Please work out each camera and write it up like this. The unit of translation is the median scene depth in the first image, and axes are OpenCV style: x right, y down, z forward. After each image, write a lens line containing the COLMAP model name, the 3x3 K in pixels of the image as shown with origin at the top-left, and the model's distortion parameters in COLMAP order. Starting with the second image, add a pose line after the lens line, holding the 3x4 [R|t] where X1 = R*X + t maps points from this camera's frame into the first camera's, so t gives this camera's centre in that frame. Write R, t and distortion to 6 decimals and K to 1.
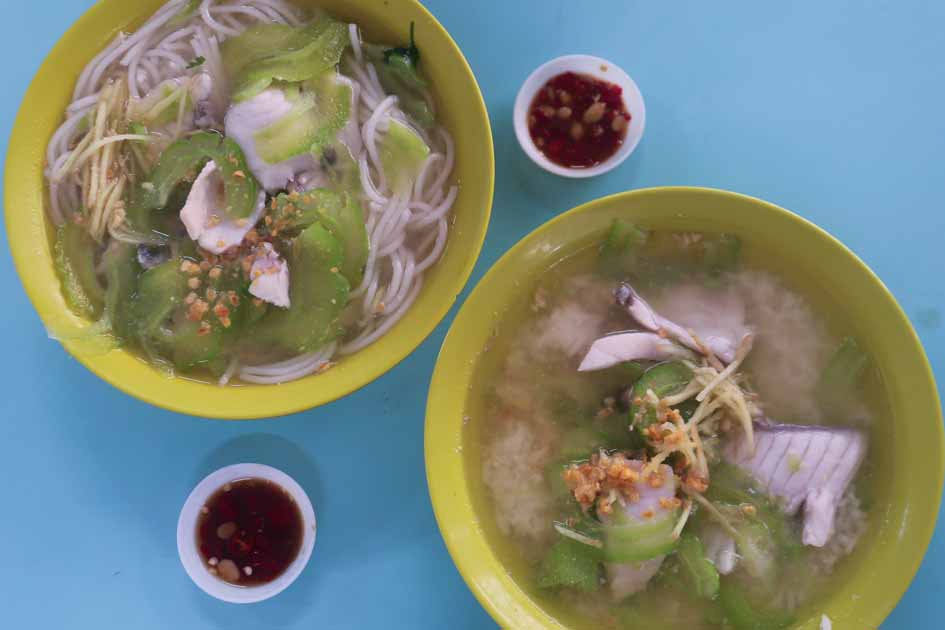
lens RADIAL K [[947.7, 0, 472.1], [0, 947.7, 300.4], [0, 0, 1]] dist [-0.115226, 0.154584]
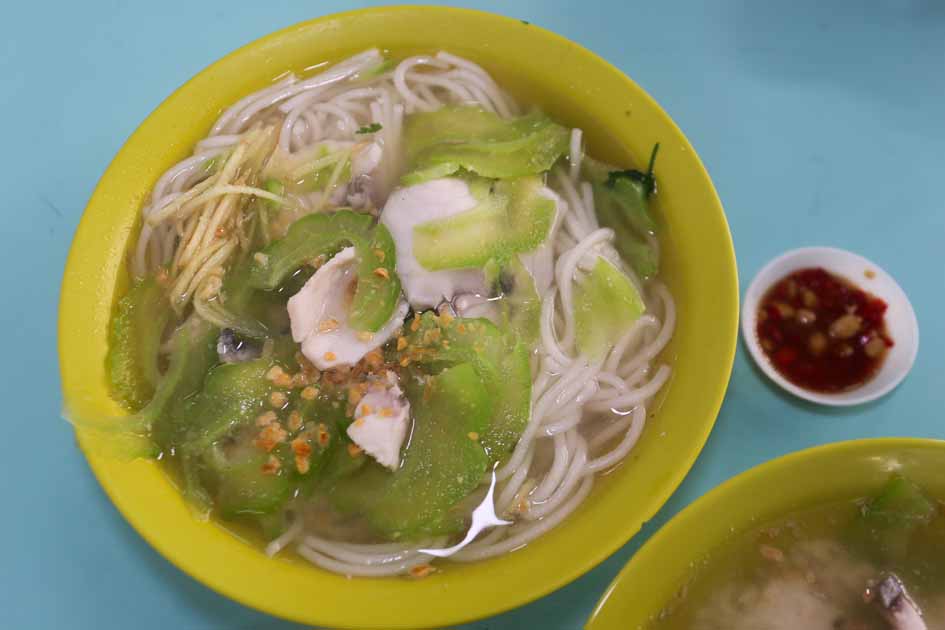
lens RADIAL K [[947.7, 0, 472.1], [0, 947.7, 300.4], [0, 0, 1]] dist [-0.115226, 0.154584]
pose [[0.956588, 0.249162, -0.151190, -0.062638], [-0.274271, 0.945060, -0.177866, -0.002544], [0.098566, 0.211612, 0.972371, 0.289204]]
